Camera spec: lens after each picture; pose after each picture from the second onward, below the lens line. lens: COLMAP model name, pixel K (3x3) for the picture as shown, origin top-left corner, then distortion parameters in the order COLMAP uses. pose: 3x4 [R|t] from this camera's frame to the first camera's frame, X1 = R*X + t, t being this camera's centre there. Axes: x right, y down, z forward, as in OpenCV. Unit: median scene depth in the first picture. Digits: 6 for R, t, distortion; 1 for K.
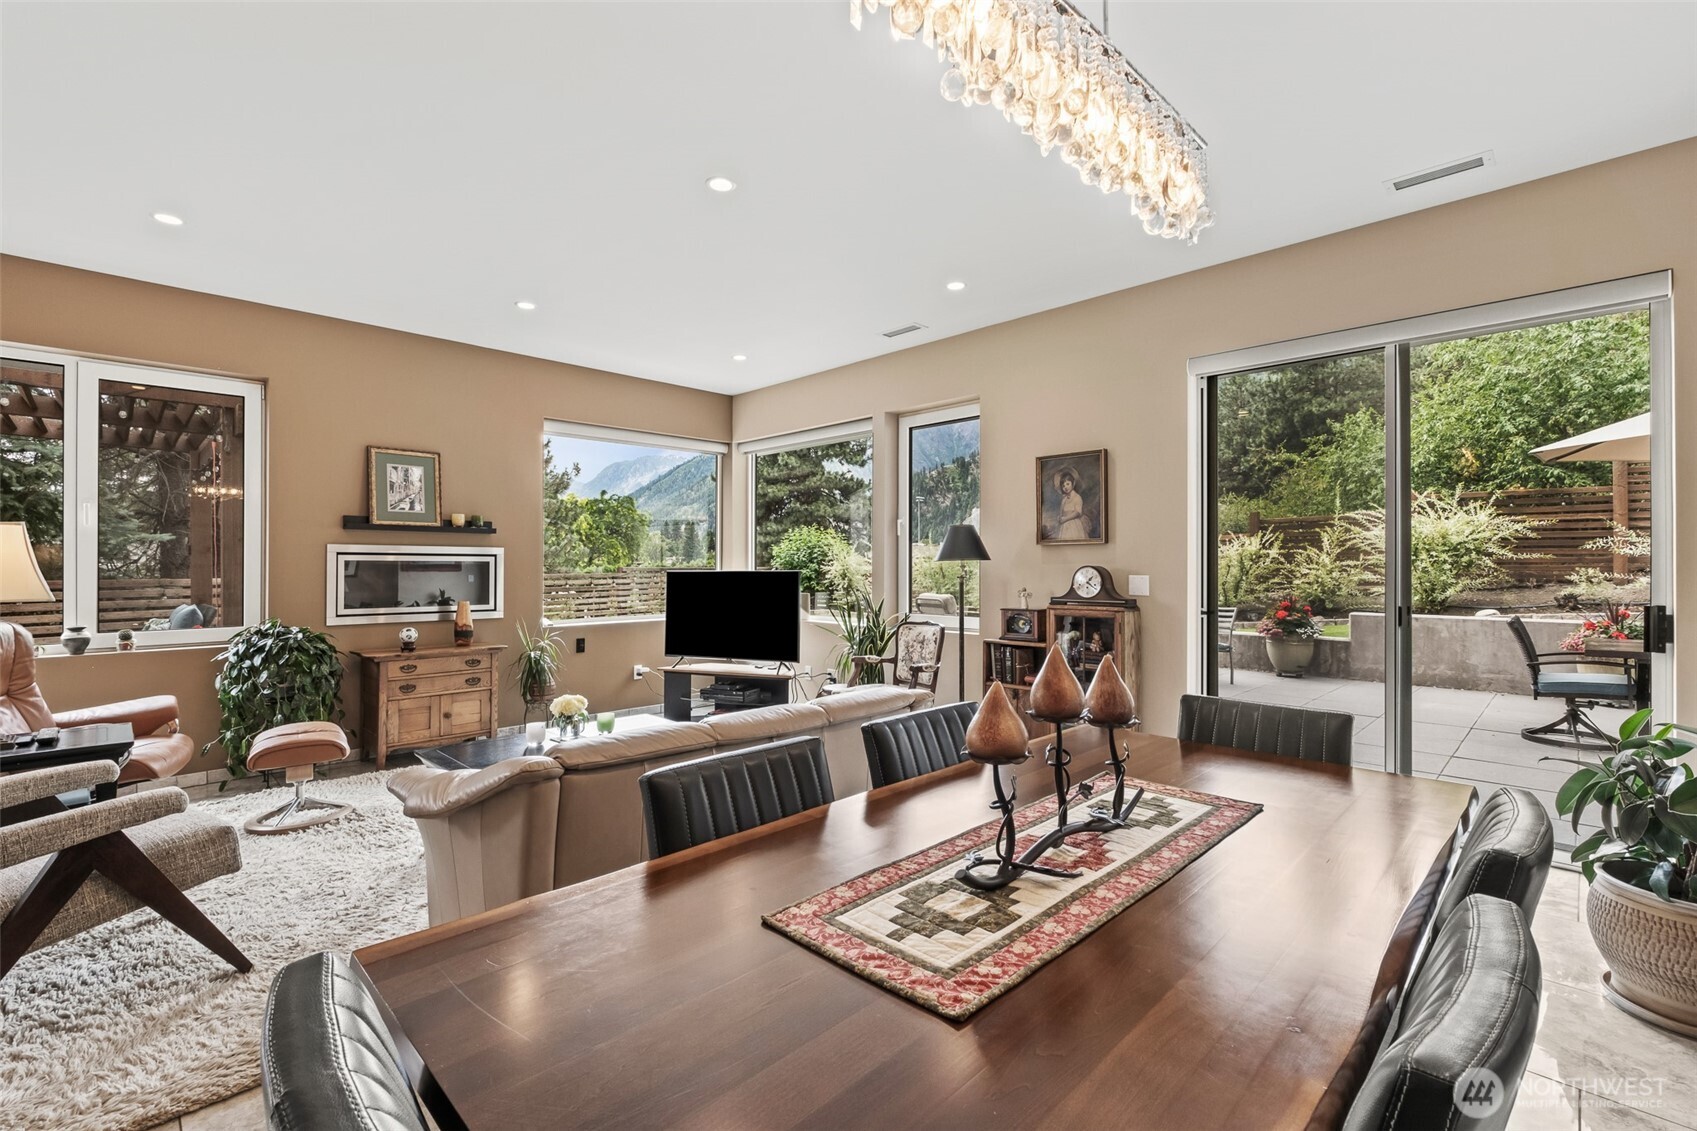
lens RADIAL K [[736.5, 0, 844.2], [0, 736.5, 565.0], [0, 0, 1]] dist [-0.006430, 0.000360]
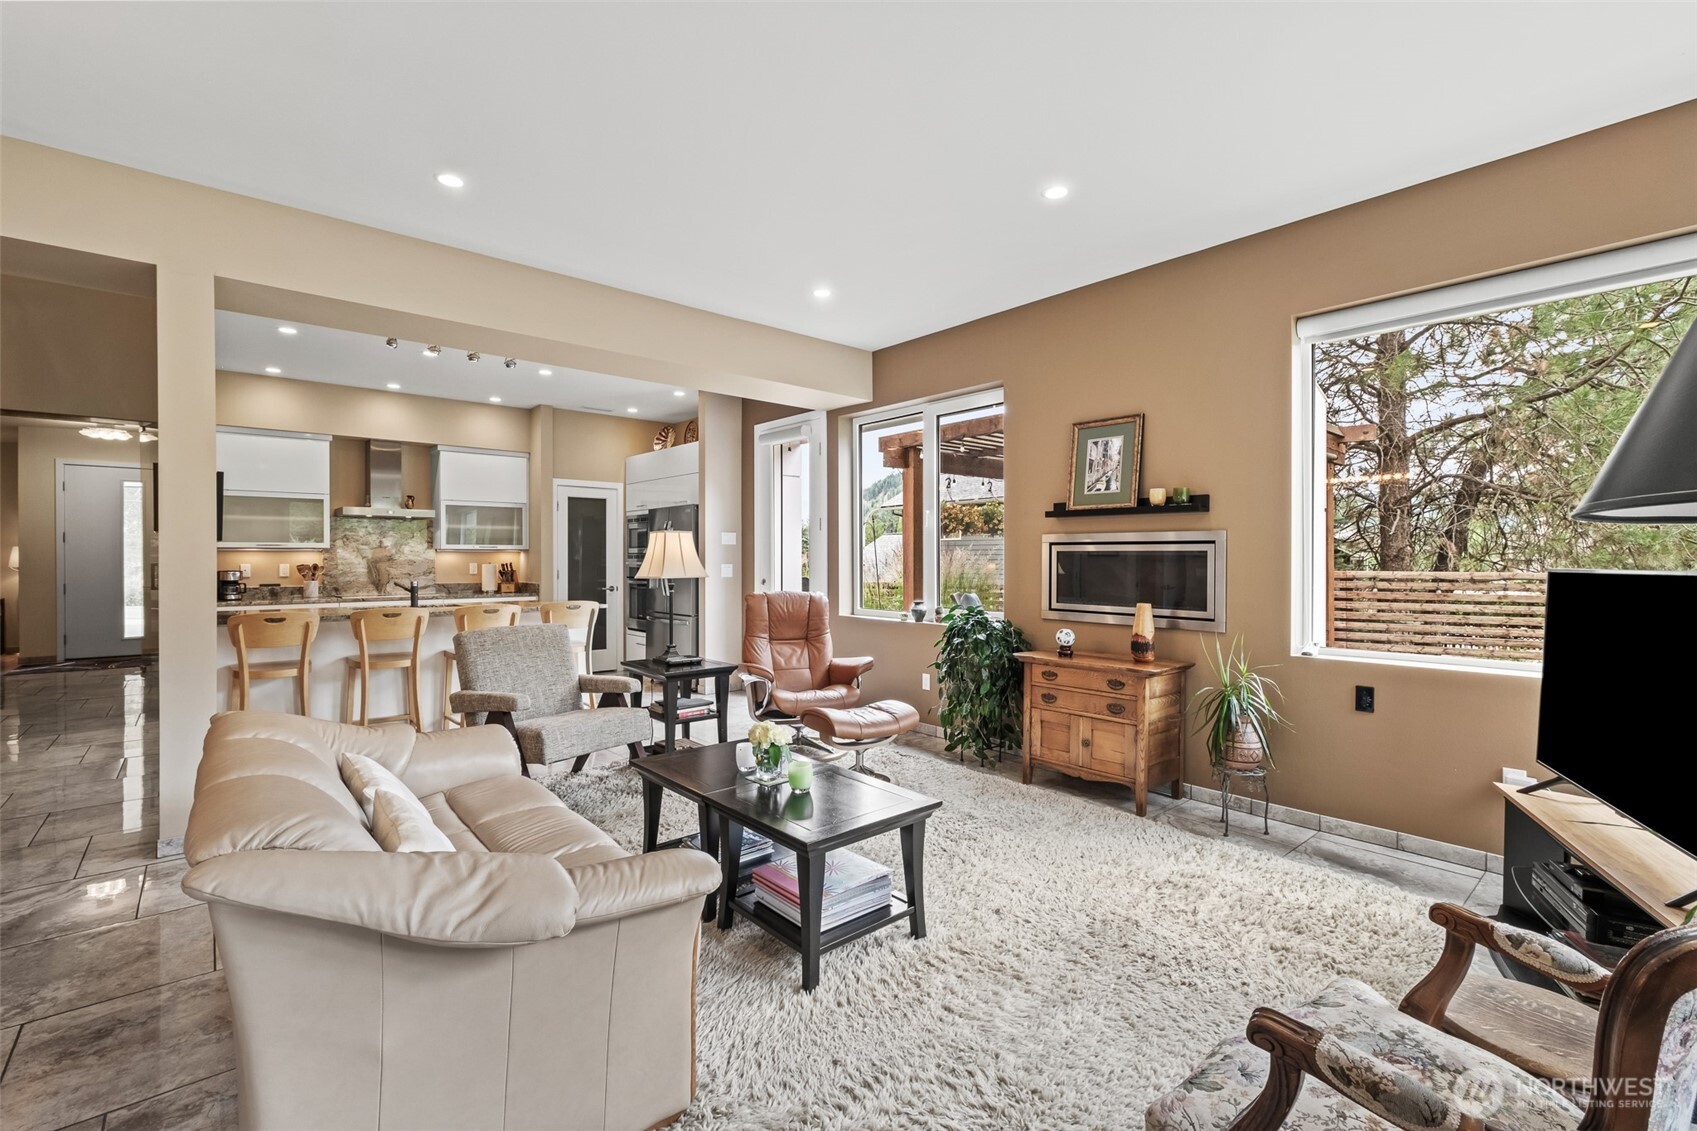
lens RADIAL K [[736.5, 0, 857.3], [0, 736.5, 561.0], [0, 0, 1]] dist [-0.006430, 0.000360]
pose [[-0.065560, 0.007568, -0.997820, 0.269891], [0.003224, 0.999968, 0.007373, -0.001337], [0.997843, -0.002734, -0.065582, 0.781395]]
